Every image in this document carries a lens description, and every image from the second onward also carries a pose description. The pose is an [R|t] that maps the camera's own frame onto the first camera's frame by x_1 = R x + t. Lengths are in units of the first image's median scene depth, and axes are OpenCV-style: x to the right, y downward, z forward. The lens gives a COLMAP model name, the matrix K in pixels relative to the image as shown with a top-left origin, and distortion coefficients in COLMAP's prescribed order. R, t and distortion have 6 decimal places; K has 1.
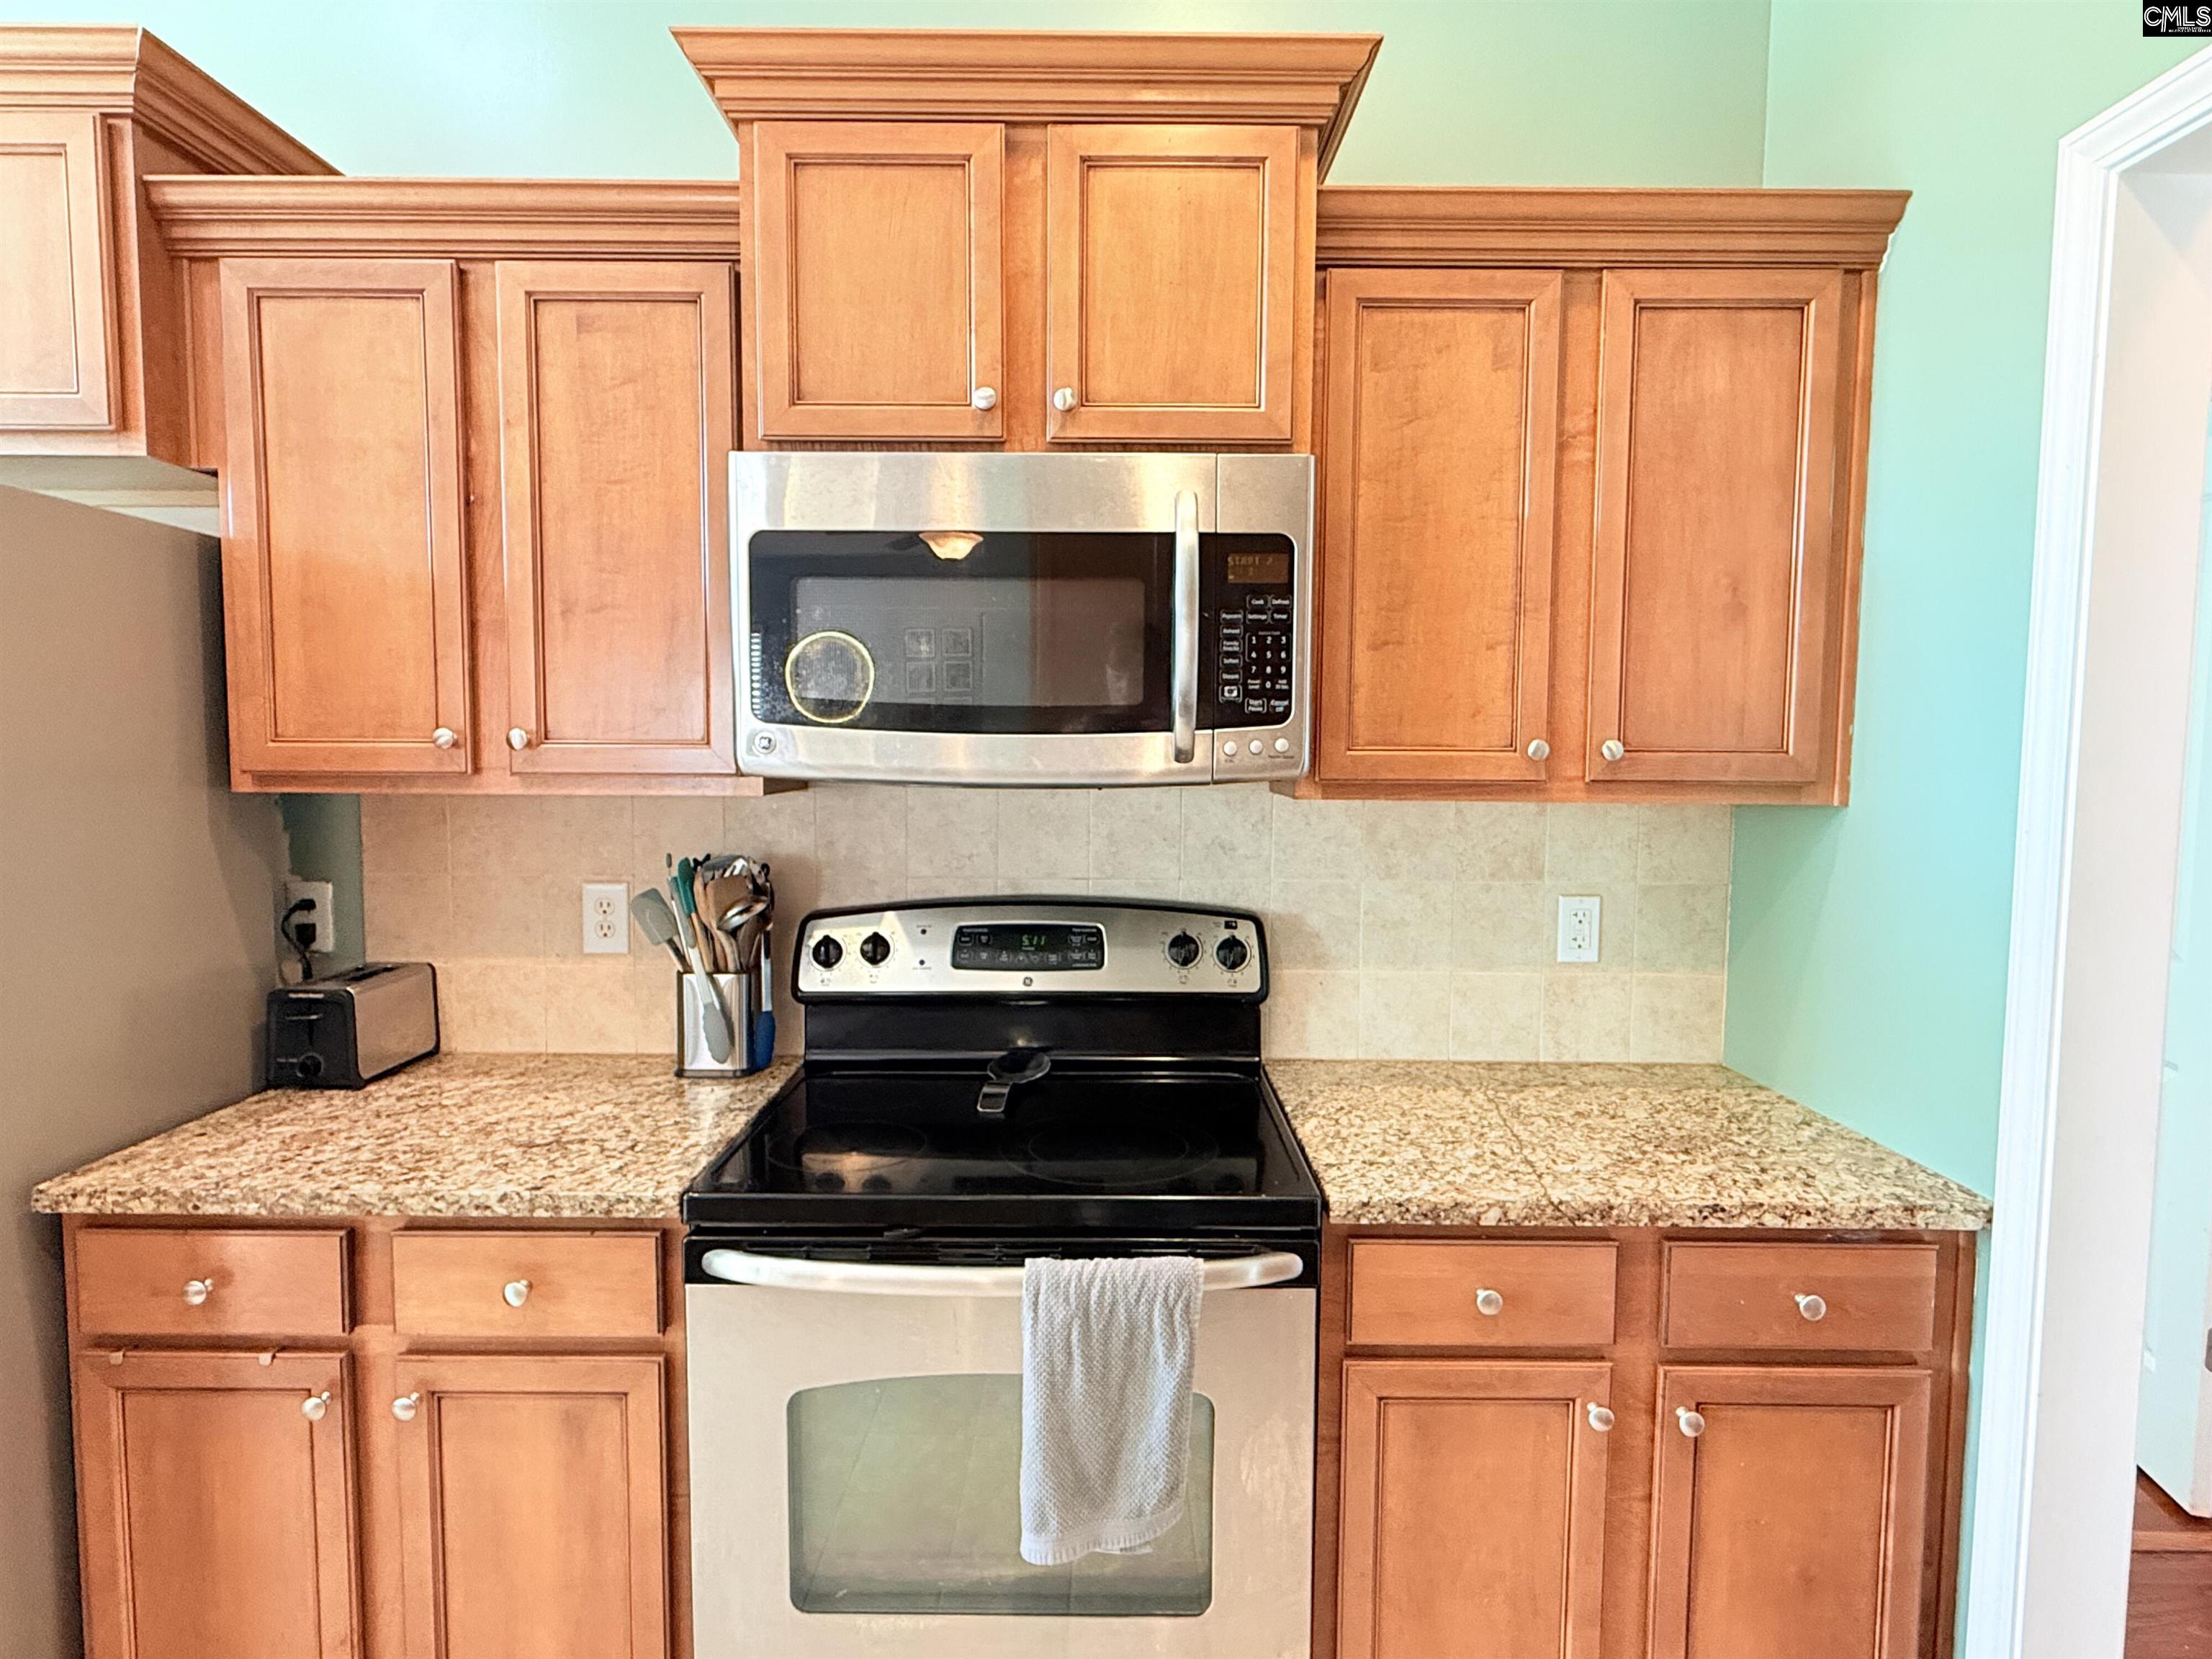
lens RADIAL K [[1189.7, 0, 1106.0], [0, 1189.7, 829.5], [0, 0, 1]] dist [0.001002, 0.000234]
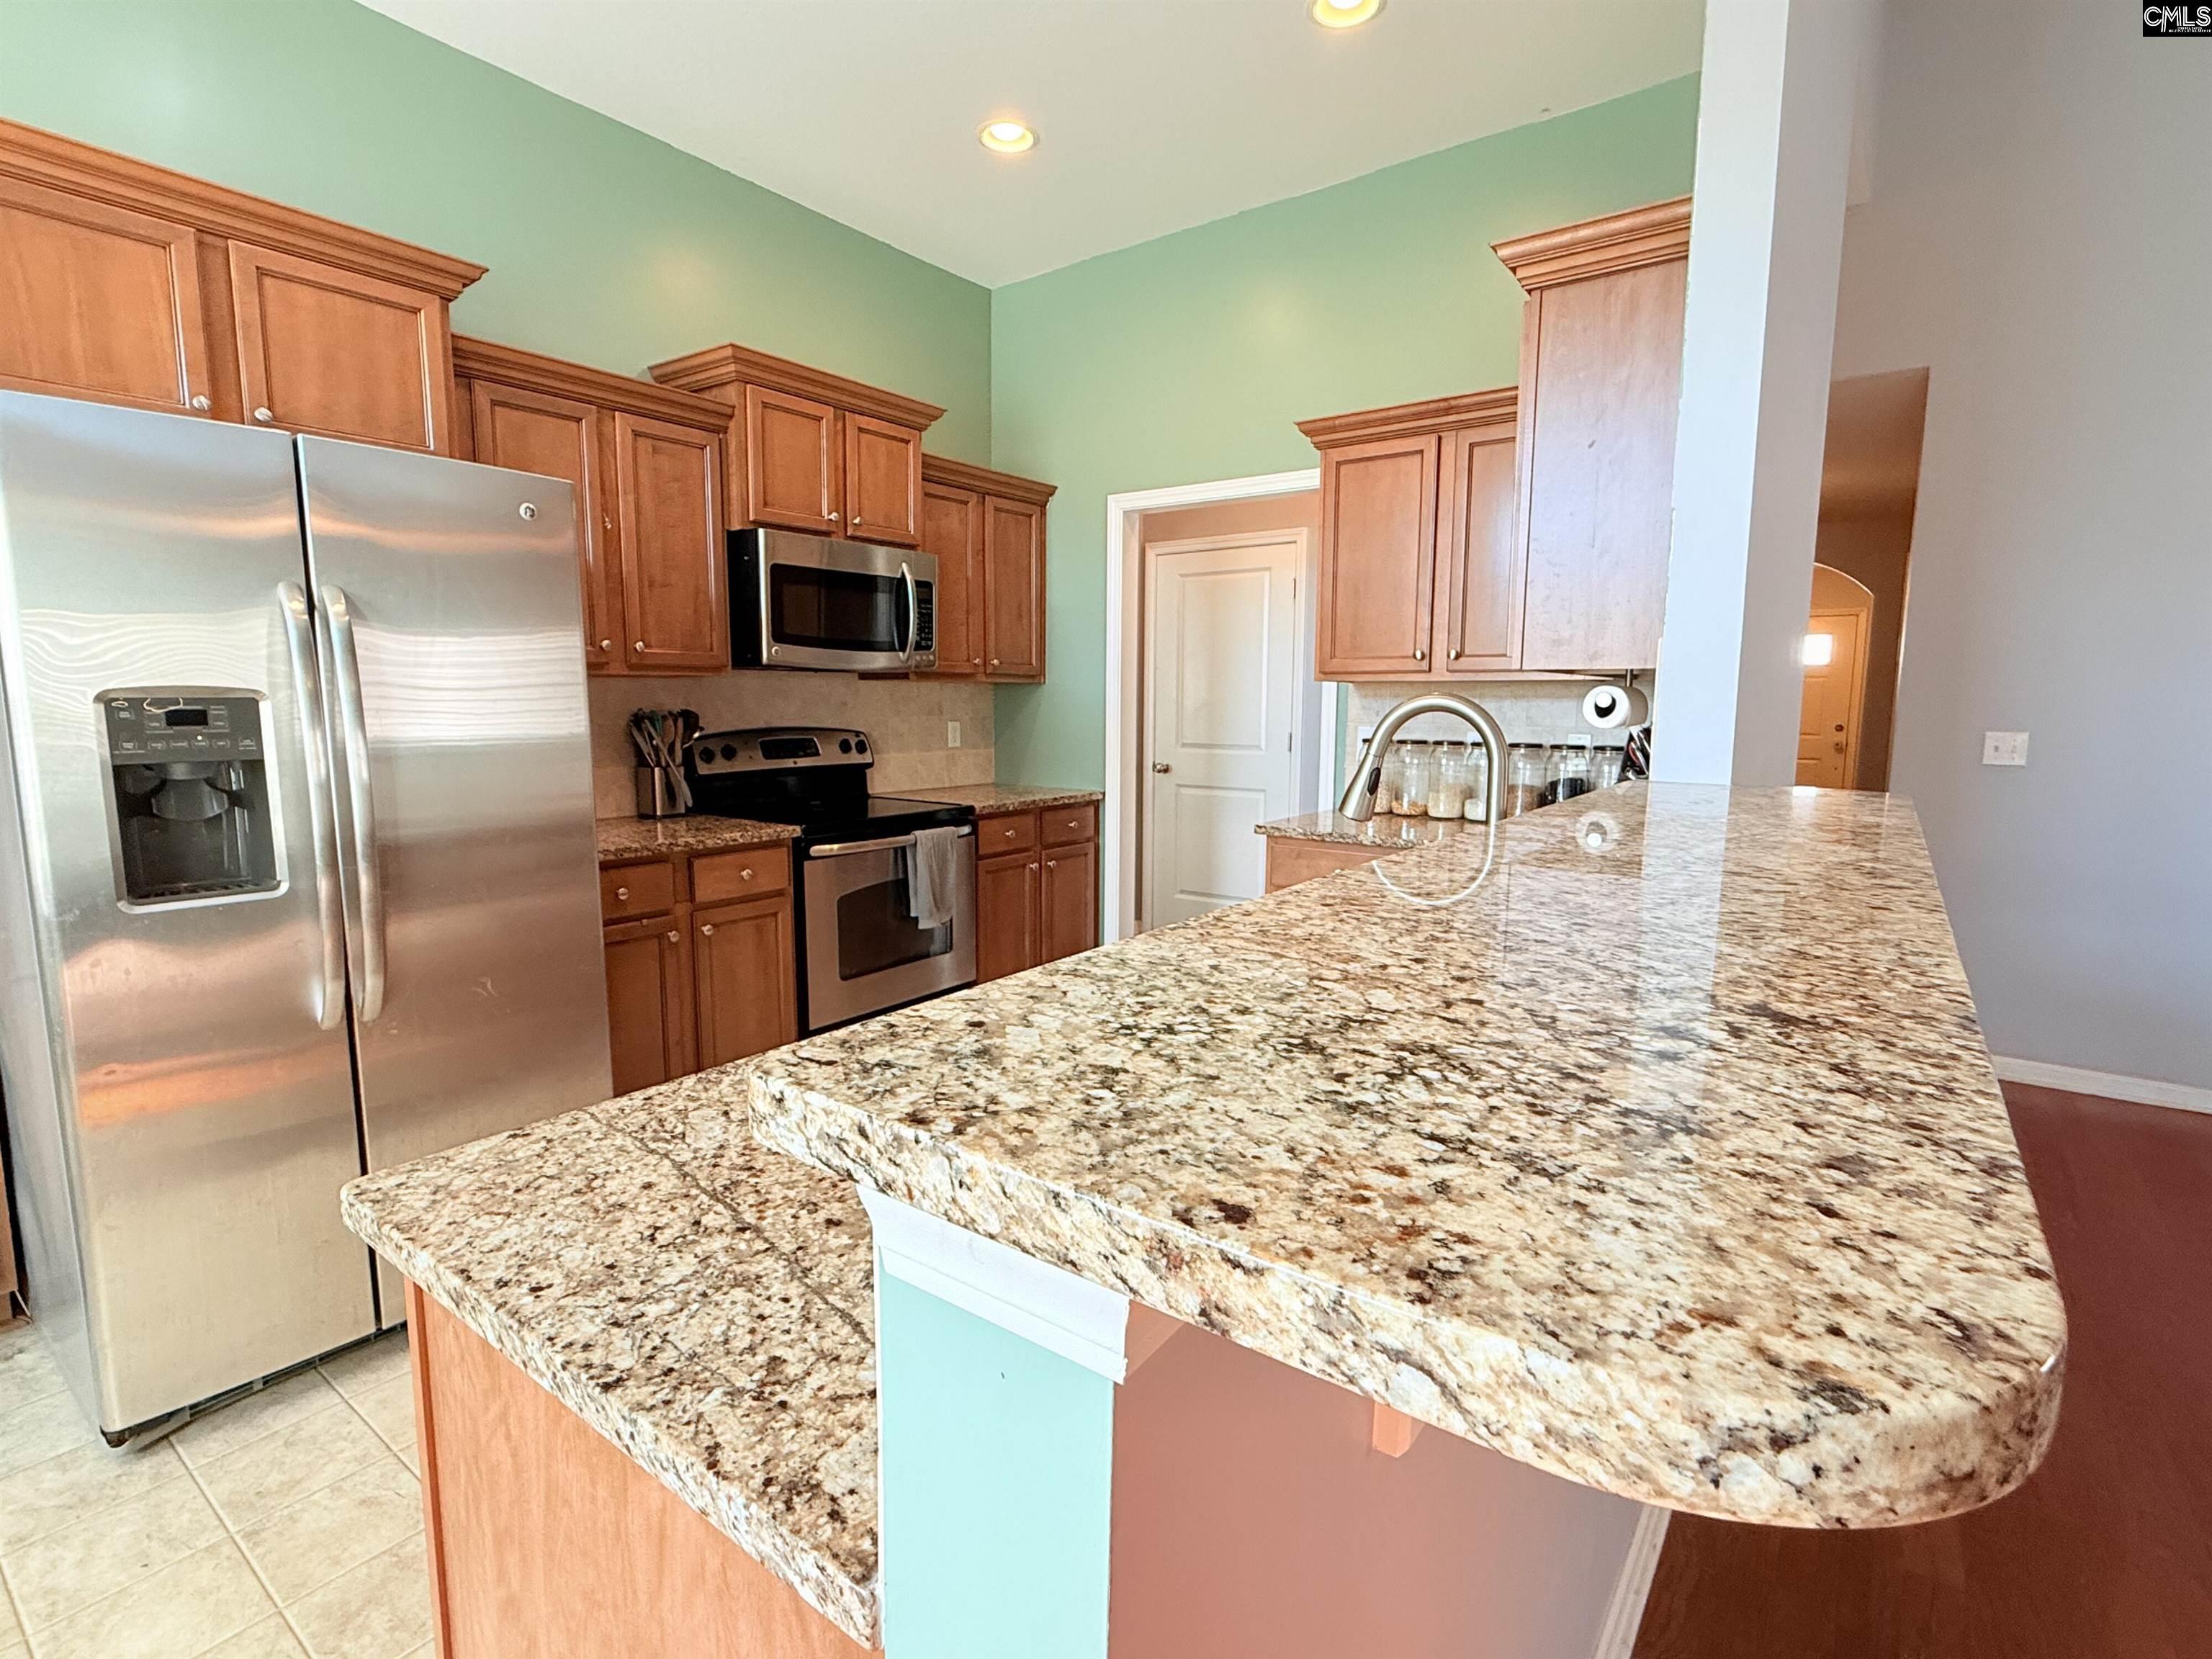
lens RADIAL K [[1058.1, 0, 1106.0], [0, 1058.1, 829.5], [0, 0, 1]] dist [0.001097, 0.001252]
pose [[0.594047, -0.106521, 0.797346, -1.517852], [0.051911, 0.994204, 0.094145, 0.108766], [-0.802754, -0.014535, 0.596134, -0.762907]]
